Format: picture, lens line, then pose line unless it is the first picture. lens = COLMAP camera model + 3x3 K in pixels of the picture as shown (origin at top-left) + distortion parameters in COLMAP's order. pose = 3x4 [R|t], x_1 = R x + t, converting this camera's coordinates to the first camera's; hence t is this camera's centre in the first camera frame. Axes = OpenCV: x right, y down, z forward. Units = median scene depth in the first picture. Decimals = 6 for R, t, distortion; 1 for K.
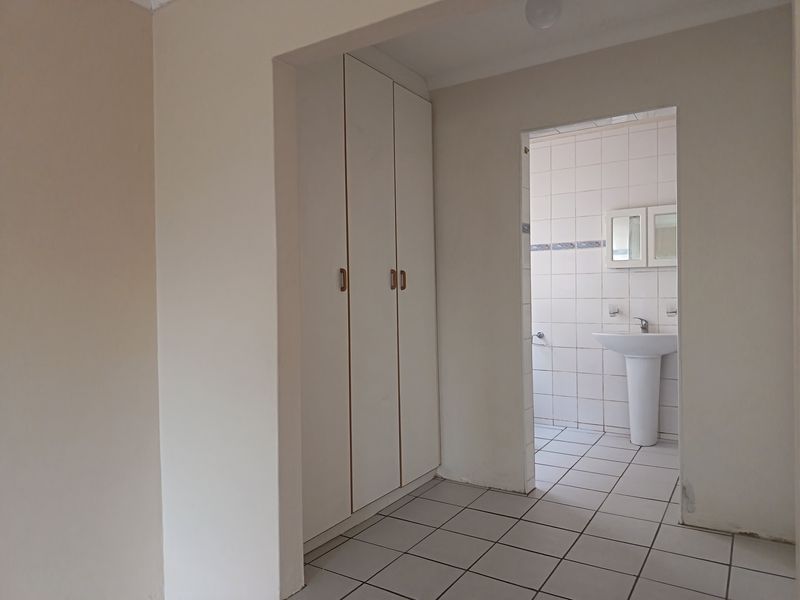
lens RADIAL K [[562.1, 0, 400.0], [0, 562.1, 300.0], [0, 0, 1]] dist [0.122939, -0.172073]
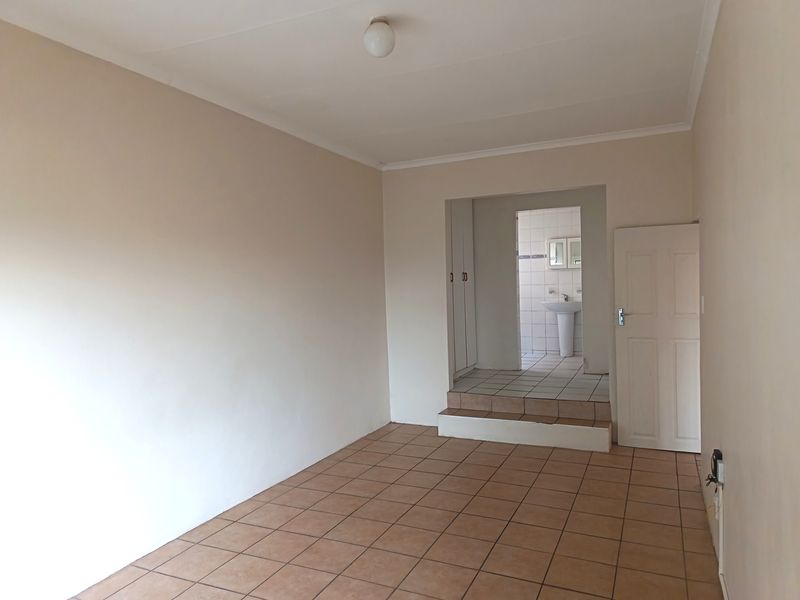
lens RADIAL K [[562.1, 0, 400.0], [0, 562.1, 300.0], [0, 0, 1]] dist [0.122939, -0.172073]
pose [[0.990090, -0.015155, 0.139613, -0.427657], [0.012929, 0.999775, 0.016841, 0.011777], [-0.139836, -0.014869, 0.990063, -0.889607]]
